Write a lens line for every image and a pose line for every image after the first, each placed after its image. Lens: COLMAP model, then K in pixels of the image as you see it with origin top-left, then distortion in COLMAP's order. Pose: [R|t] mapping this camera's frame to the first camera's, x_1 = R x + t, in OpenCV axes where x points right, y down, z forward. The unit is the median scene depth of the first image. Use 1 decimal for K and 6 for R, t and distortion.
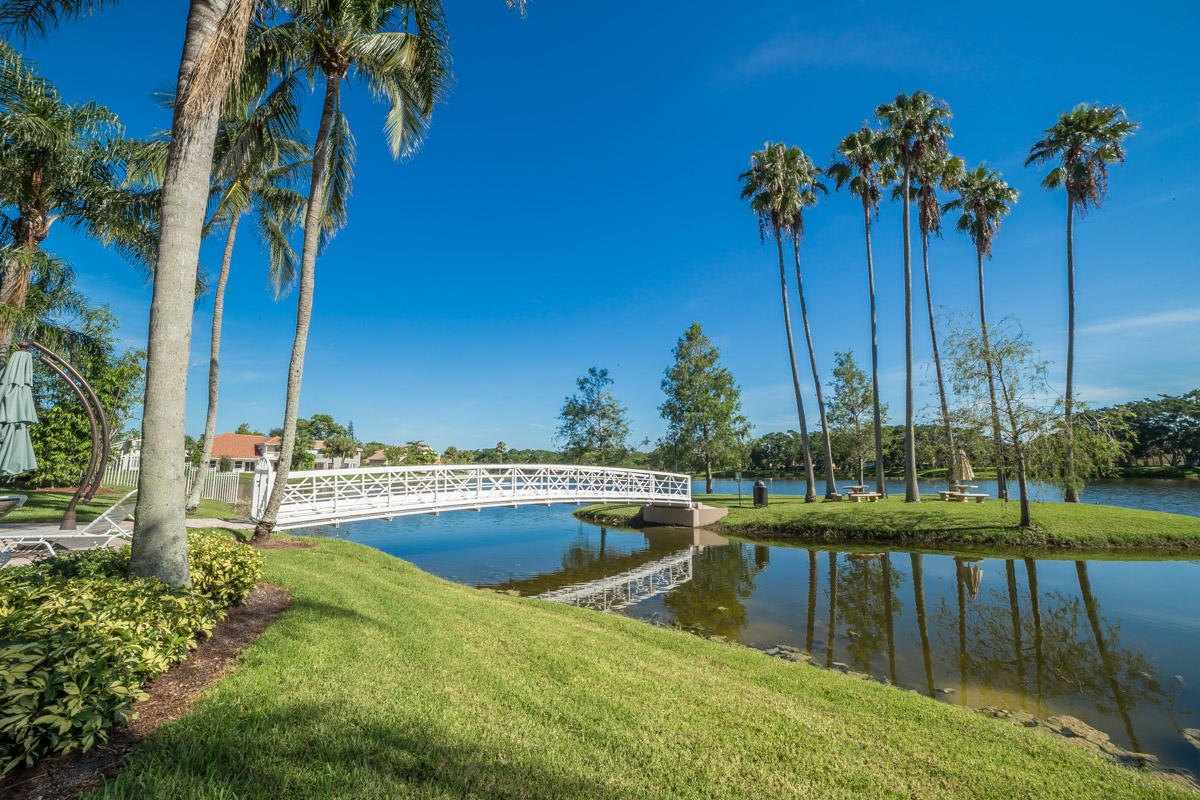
lens RADIAL K [[482.9, 0, 595.8], [0, 482.9, 400.8], [0, 0, 1]] dist [-0.113374, 0.039736]
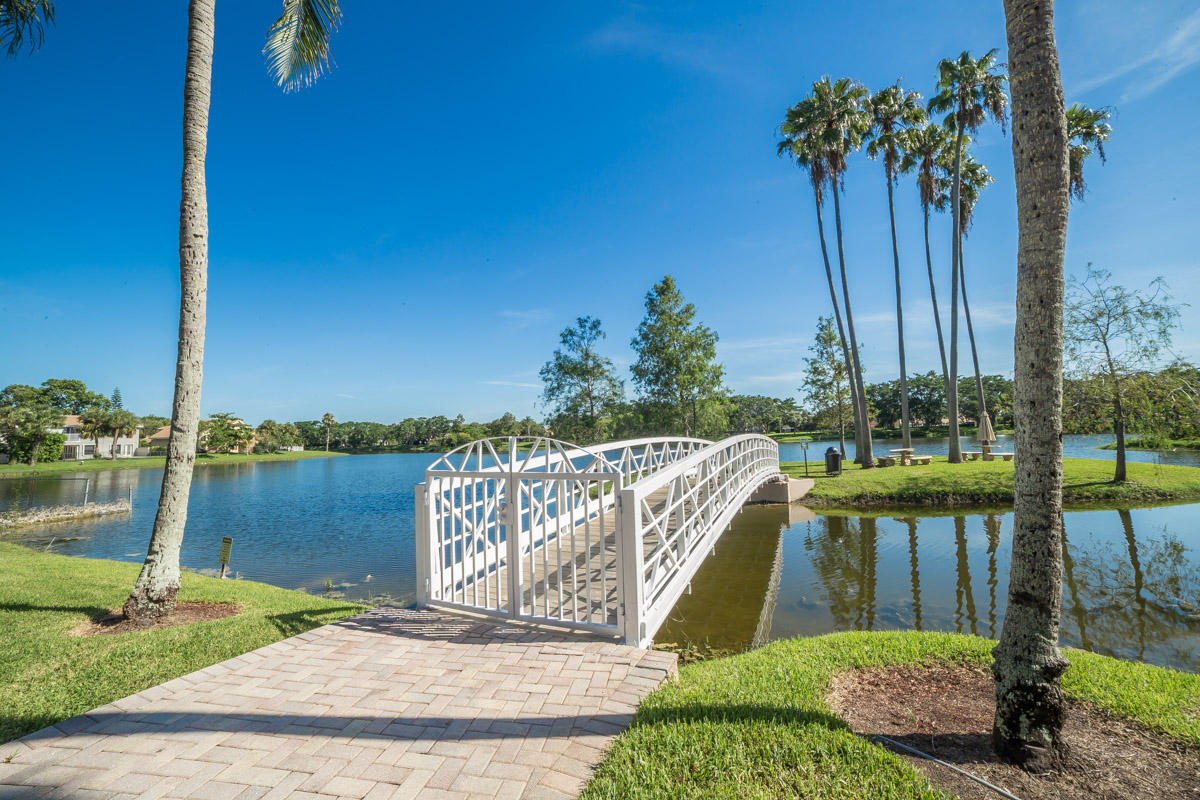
lens RADIAL K [[482.9, 0, 595.8], [0, 482.9, 400.8], [0, 0, 1]] dist [-0.113374, 0.039736]
pose [[0.931034, -0.001452, 0.364930, -0.251221], [-0.020752, 0.998163, 0.056916, 0.023126], [-0.364343, -0.060564, 0.929293, 0.203440]]
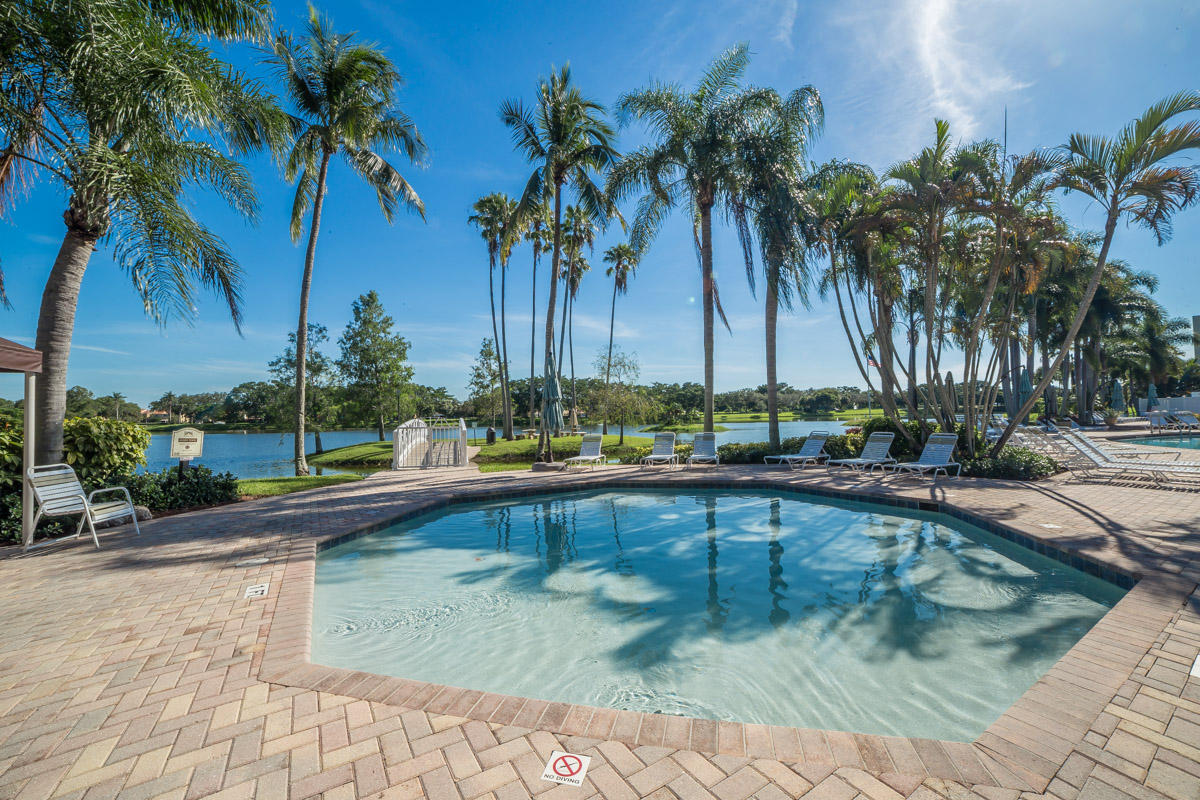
lens RADIAL K [[482.9, 0, 595.8], [0, 482.9, 400.8], [0, 0, 1]] dist [-0.113374, 0.039736]
pose [[0.471202, 0.016801, 0.881865, -0.518133], [-0.106430, 0.993596, 0.037938, -0.005789], [-0.875581, -0.111734, 0.469973, 0.001345]]
